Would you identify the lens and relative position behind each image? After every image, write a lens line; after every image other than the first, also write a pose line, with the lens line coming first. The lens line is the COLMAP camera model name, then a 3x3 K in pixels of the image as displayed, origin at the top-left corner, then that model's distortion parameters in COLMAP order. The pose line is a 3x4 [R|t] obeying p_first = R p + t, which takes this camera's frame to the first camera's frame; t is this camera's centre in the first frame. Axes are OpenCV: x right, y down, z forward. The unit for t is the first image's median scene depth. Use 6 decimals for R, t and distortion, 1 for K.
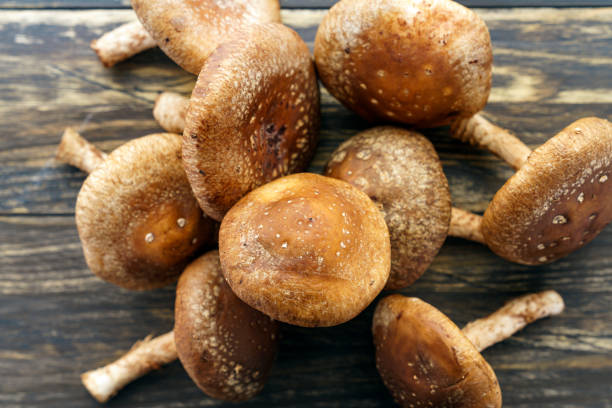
lens RADIAL K [[957.2, 0, 308.5], [0, 957.2, 228.6], [0, 0, 1]] dist [-0.010519, 0.056011]
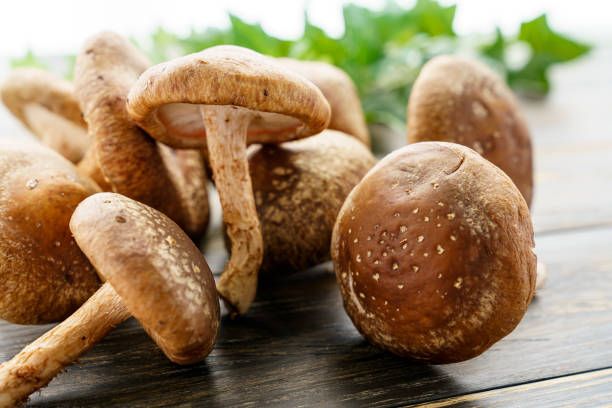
lens RADIAL K [[941.9, 0, 306.0], [0, 941.9, 204.0], [0, 0, 1]] dist [-0.019163, -0.056961]
pose [[0.953724, -0.050397, 0.296429, -0.182265], [0.294502, 0.355423, -0.887098, 0.774245], [-0.060650, 0.933346, 0.353818, 0.734592]]
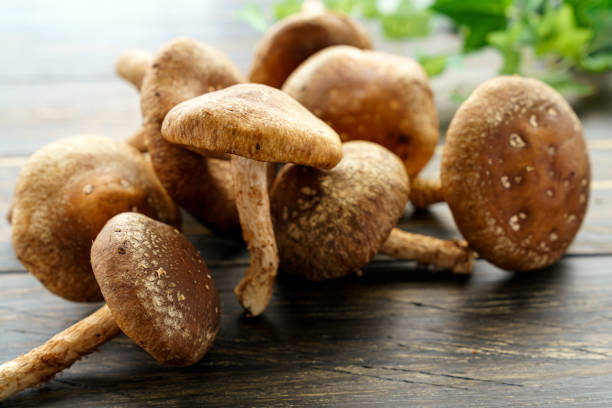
lens RADIAL K [[941.9, 0, 306.0], [0, 941.9, 204.0], [0, 0, 1]] dist [-0.019163, -0.056961]
pose [[0.999691, 0.021359, -0.012696, 0.059593], [-0.022050, 0.527079, -0.849530, 0.802134], [-0.011453, 0.849548, 0.527387, 0.528905]]
